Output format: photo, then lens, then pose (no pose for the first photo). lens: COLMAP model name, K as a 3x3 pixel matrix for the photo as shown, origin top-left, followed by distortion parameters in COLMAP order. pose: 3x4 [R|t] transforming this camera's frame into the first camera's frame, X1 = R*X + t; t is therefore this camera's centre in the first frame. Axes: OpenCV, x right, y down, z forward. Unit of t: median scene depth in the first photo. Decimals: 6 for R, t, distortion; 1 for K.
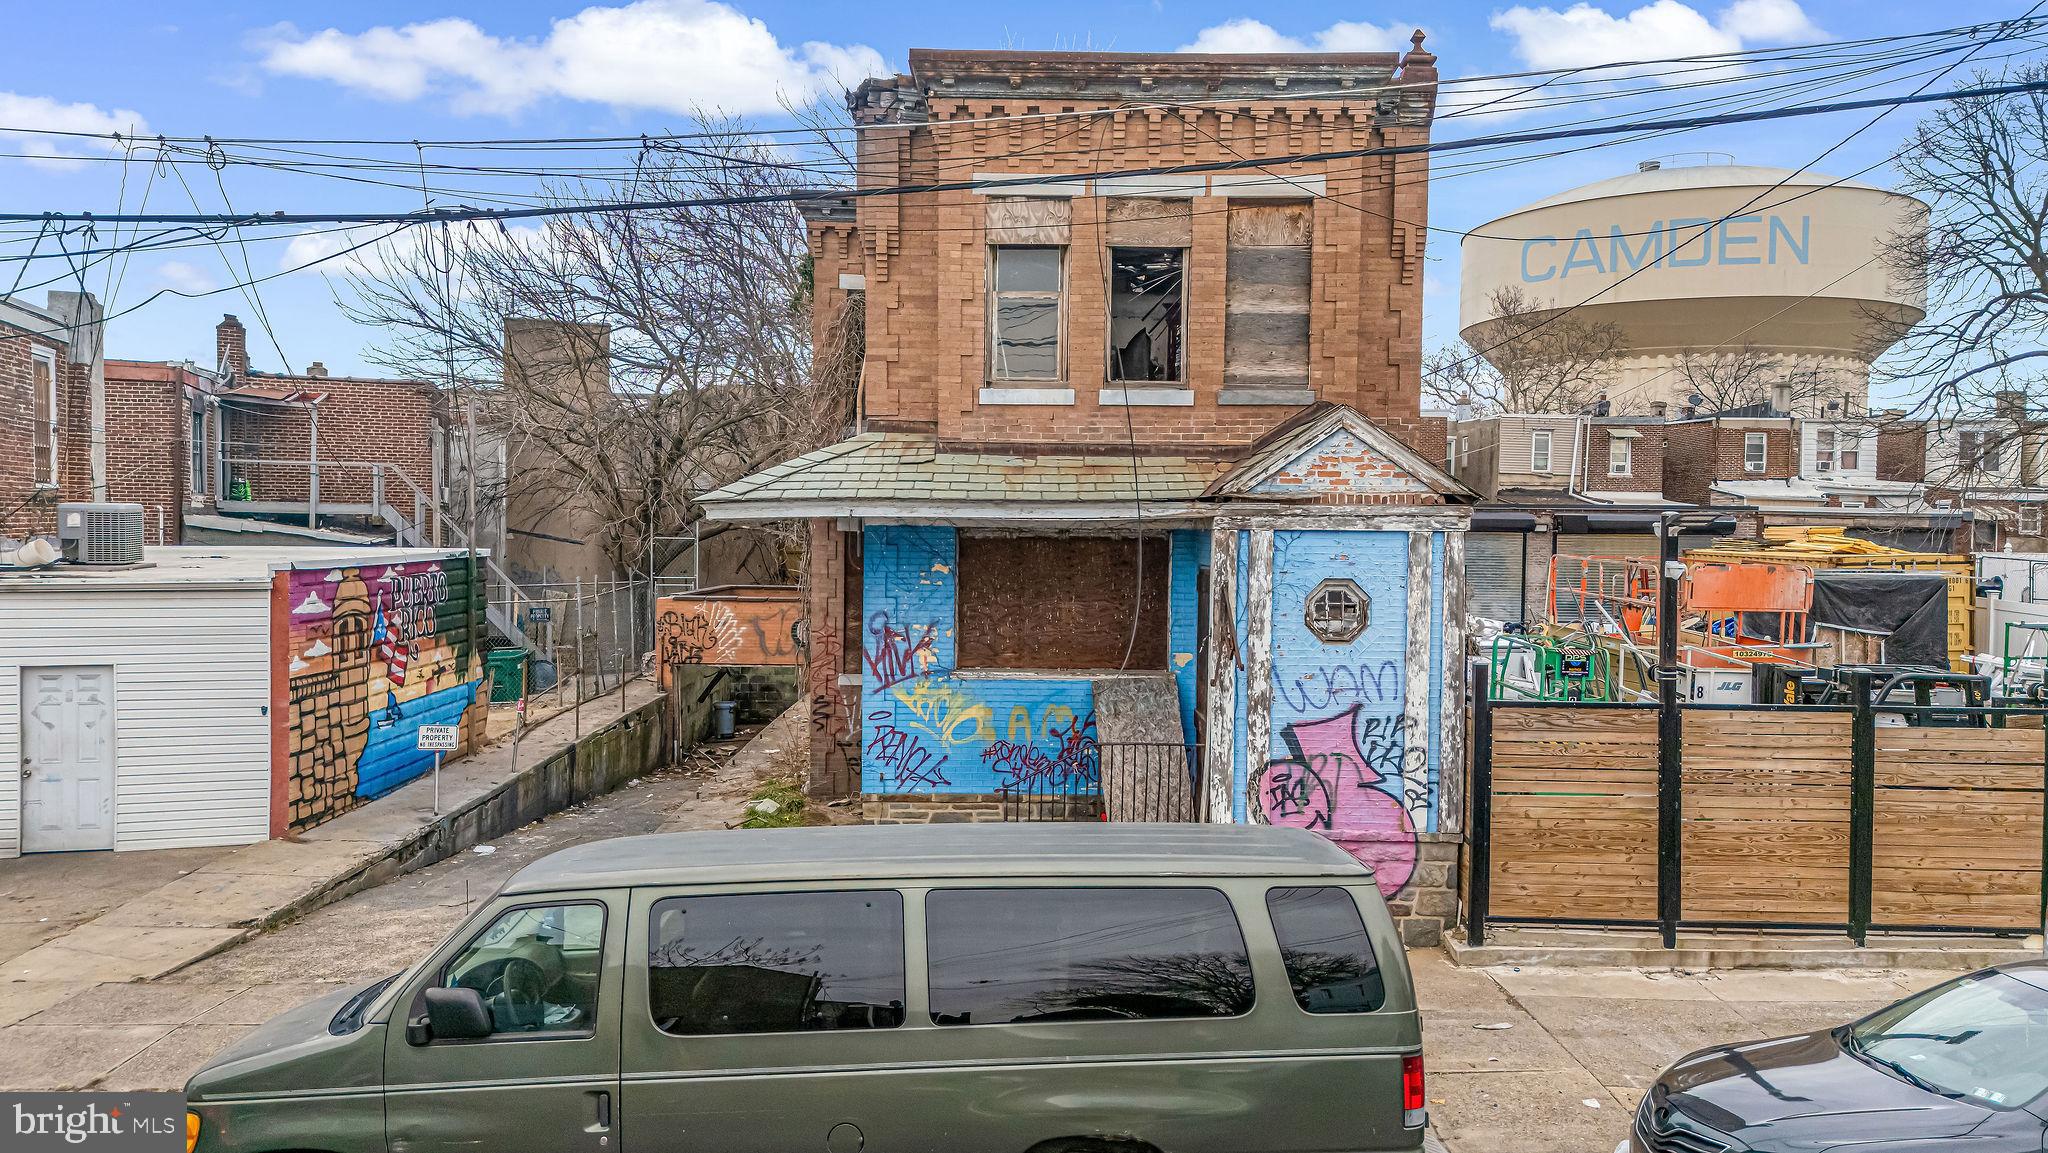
lens RADIAL K [[1540.3, 0, 1044.7], [0, 1540.3, 606.5], [0, 0, 1]] dist [0.085650, -0.093337]
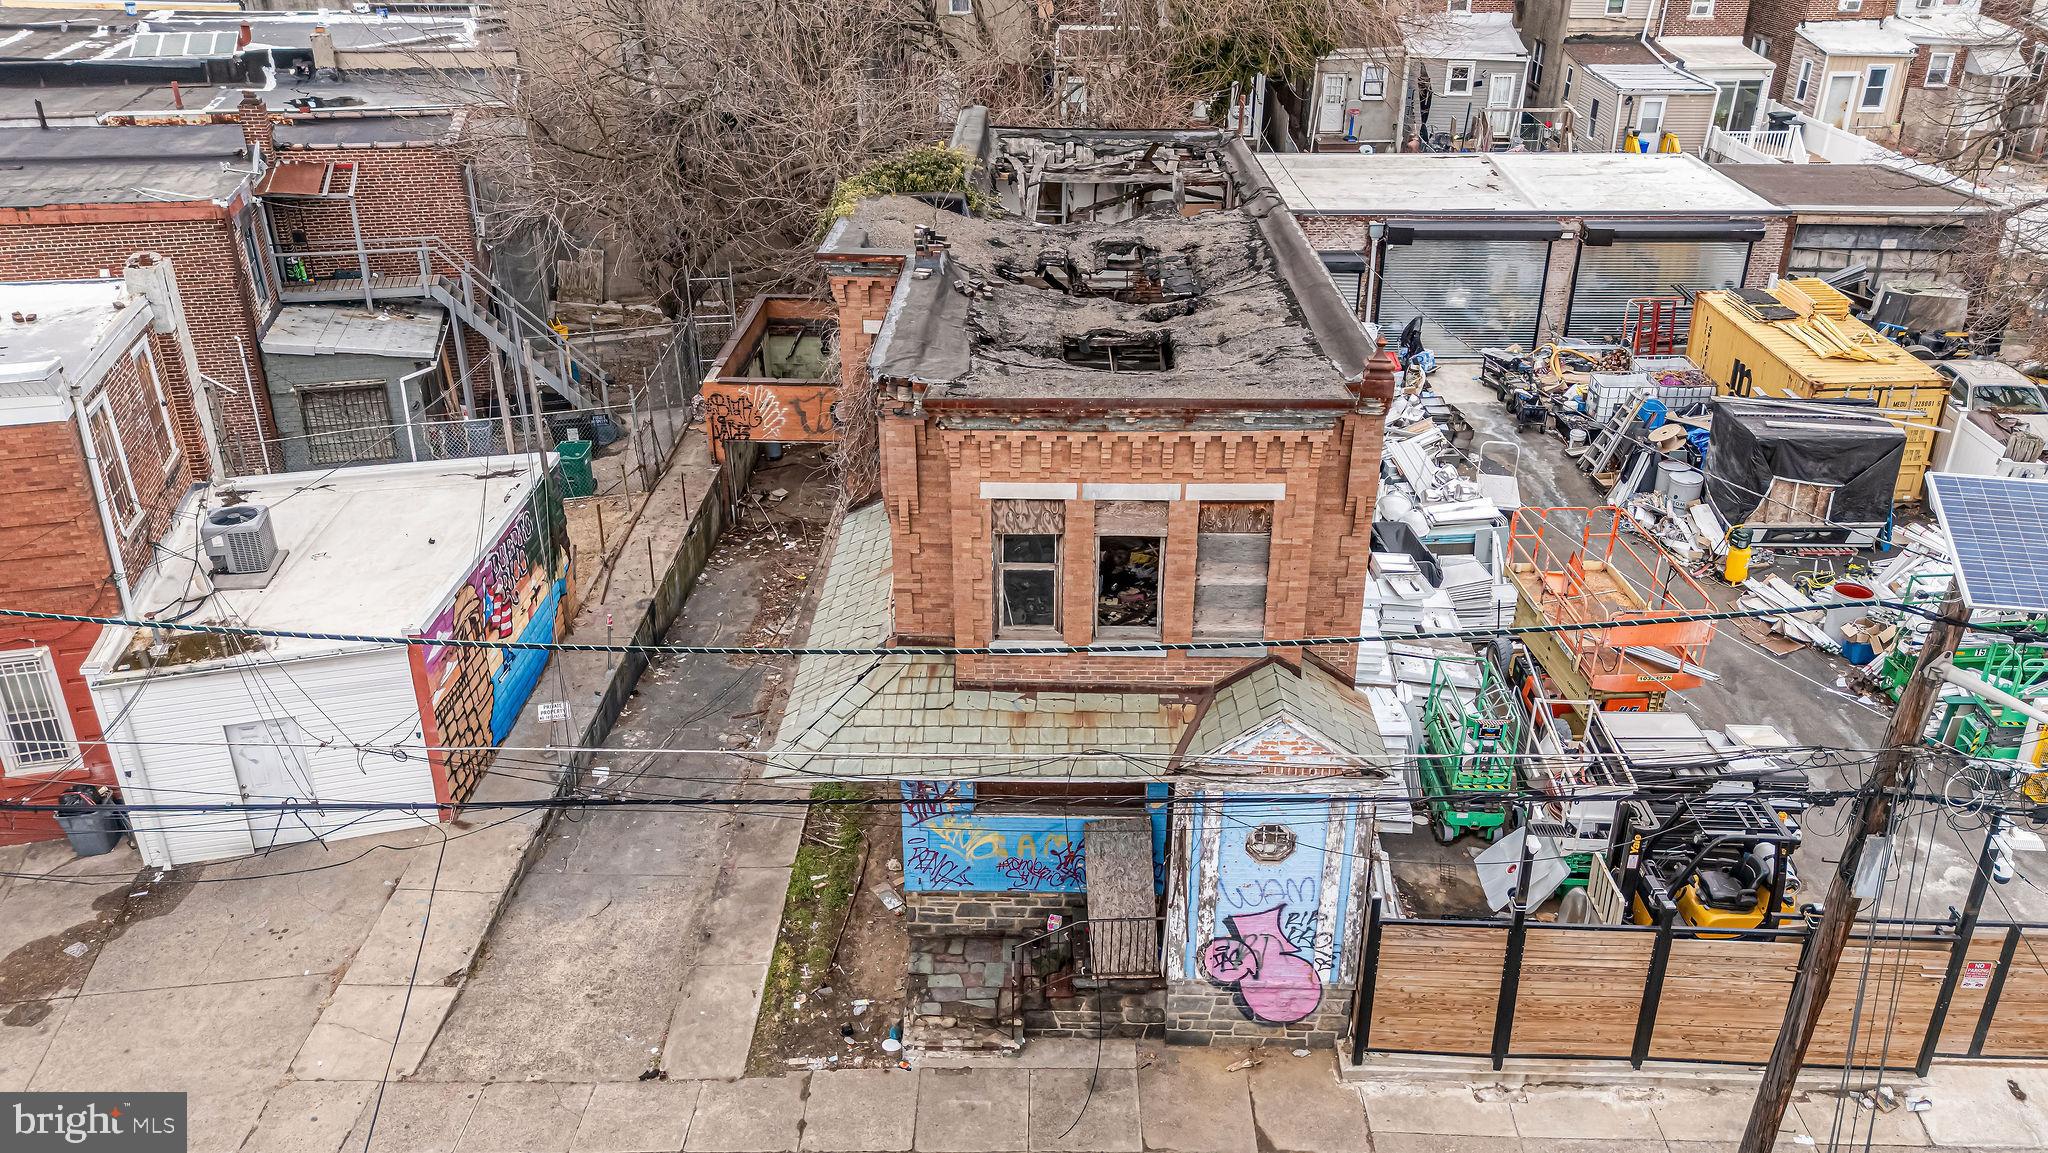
lens RADIAL K [[1580.8, 0, 1046.3], [0, 1580.8, 606.8], [0, 0, 1]] dist [0.066696, -0.047021]
pose [[0.999613, 0.006842, -0.026980, 0.035708], [0.004937, 0.910352, 0.413805, -0.681931], [0.027392, -0.413778, 0.909966, -0.112039]]
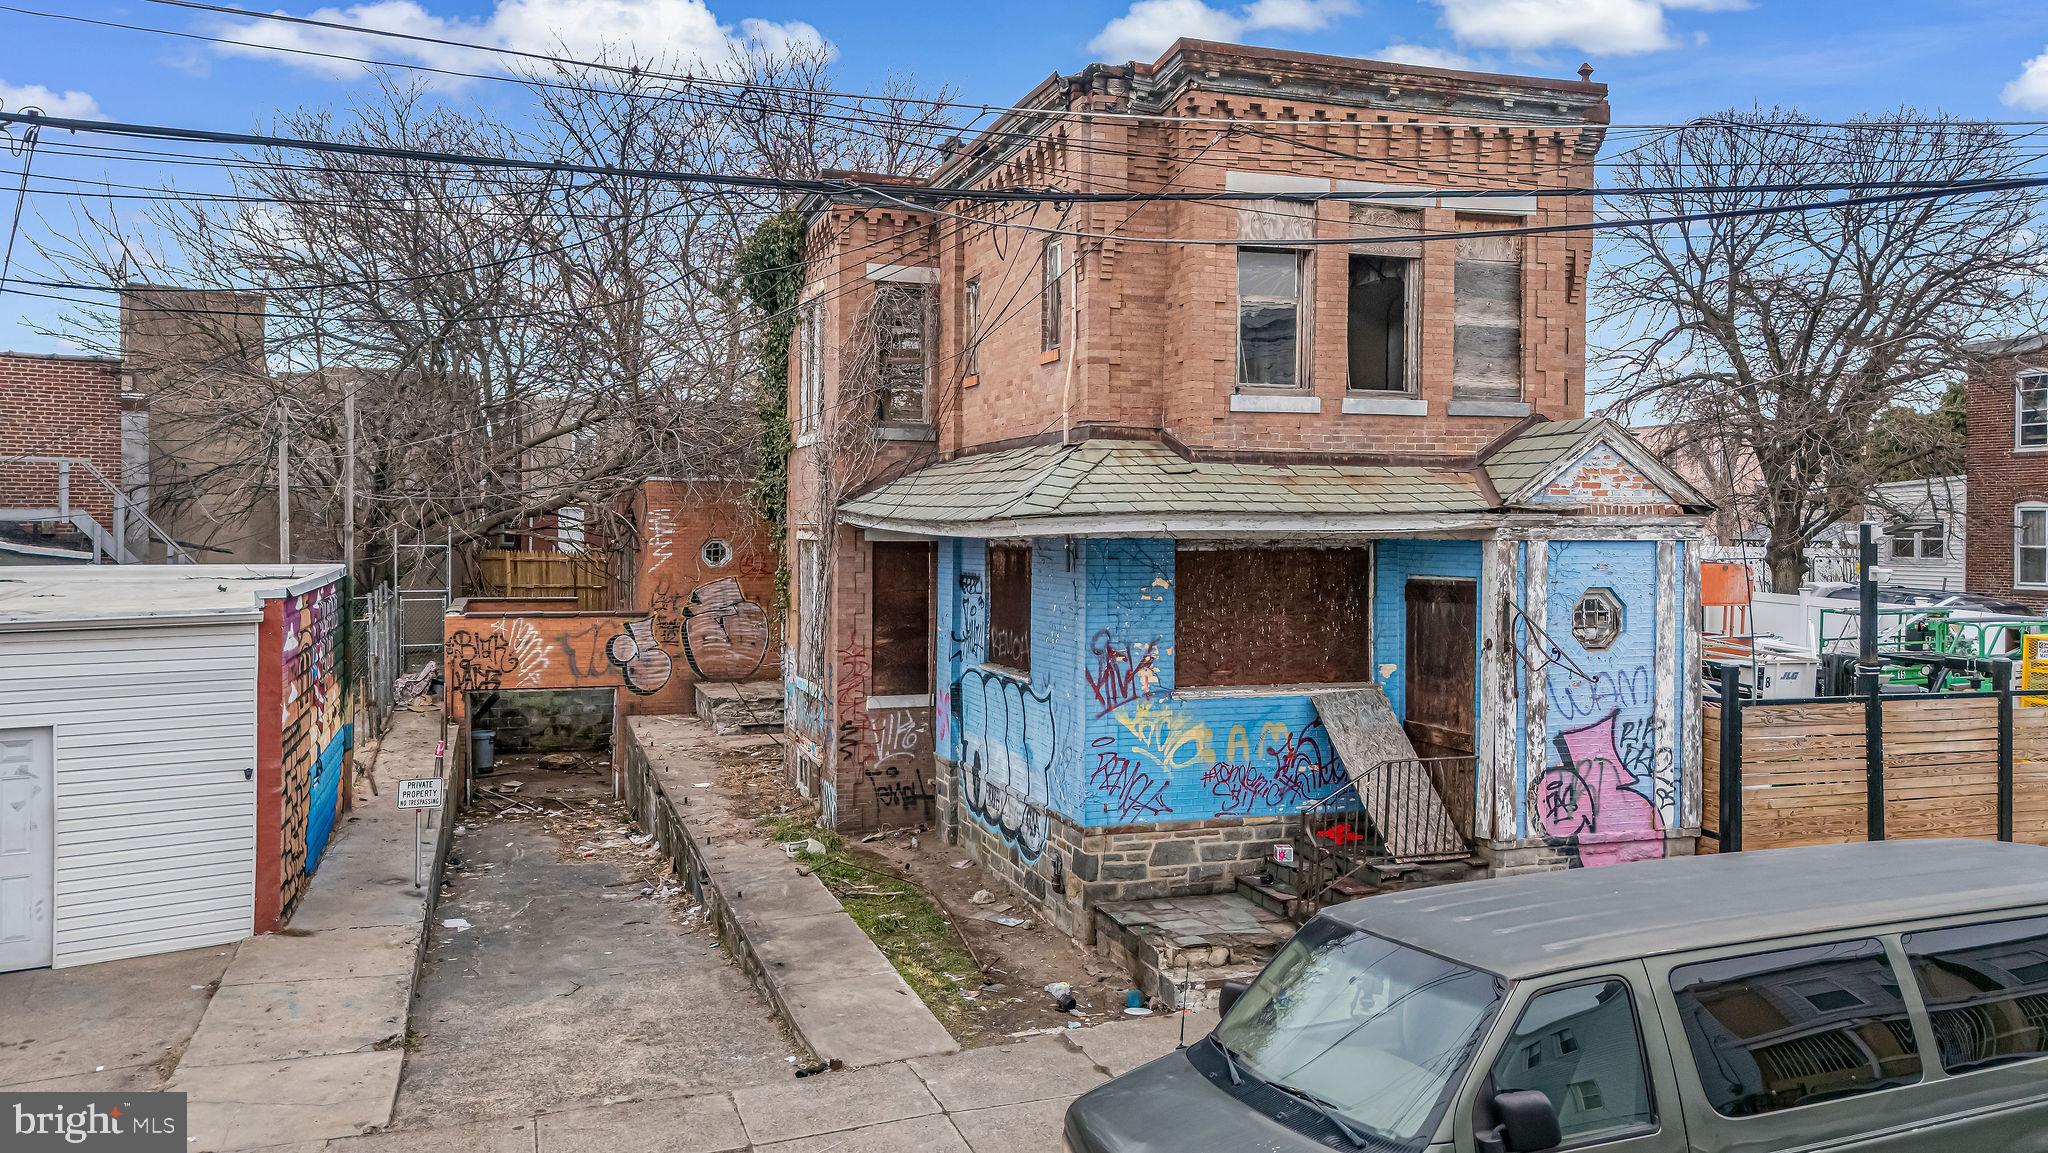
lens RADIAL K [[1557.7, 0, 1047.1], [0, 1557.7, 567.8], [0, 0, 1]] dist [0.067115, -0.075558]
pose [[0.945800, -0.015479, 0.324380, -0.467875], [0.022471, 0.999589, -0.017819, -0.019514], [-0.323971, 0.024142, 0.945759, 0.125803]]
